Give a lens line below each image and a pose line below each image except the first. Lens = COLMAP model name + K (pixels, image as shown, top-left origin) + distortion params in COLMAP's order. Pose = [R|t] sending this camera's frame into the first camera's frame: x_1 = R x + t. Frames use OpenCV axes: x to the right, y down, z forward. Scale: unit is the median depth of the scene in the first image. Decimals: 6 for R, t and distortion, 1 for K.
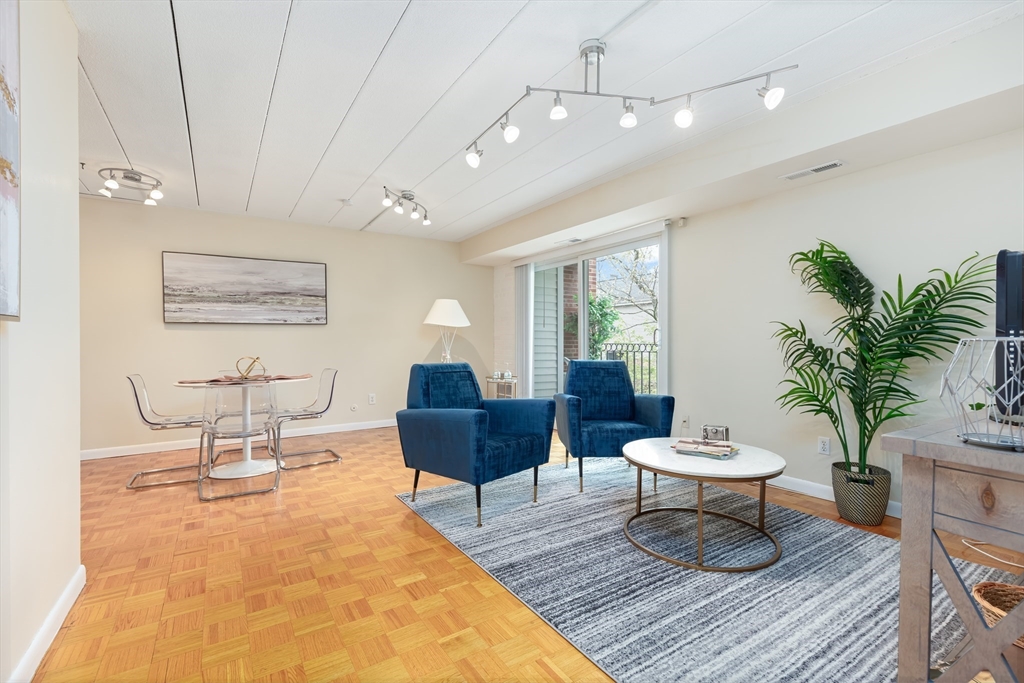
lens RADIAL K [[466.0, 0, 513.8], [0, 466.0, 341.4], [0, 0, 1]] dist [0.004750, -0.000009]
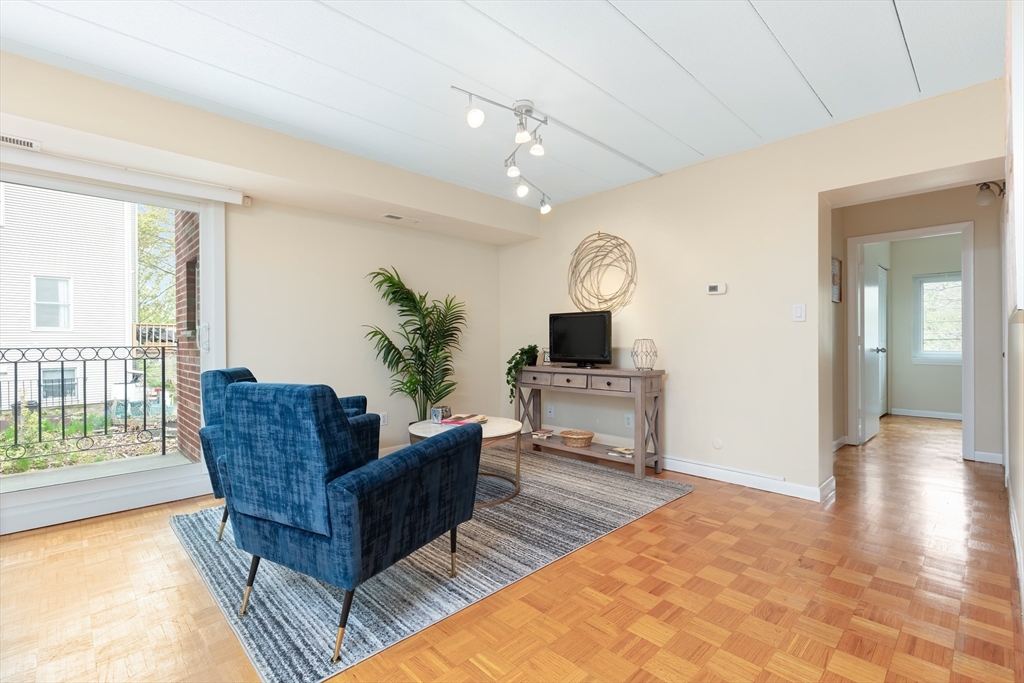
lens RADIAL K [[466.0, 0, 513.4], [0, 466.0, 342.9], [0, 0, 1]] dist [0.004750, -0.000009]
pose [[-0.201802, -0.003761, 0.979419, -1.037651], [0.005592, 0.999972, 0.004992, -0.001868], [-0.979410, 0.006485, -0.201775, 1.270483]]
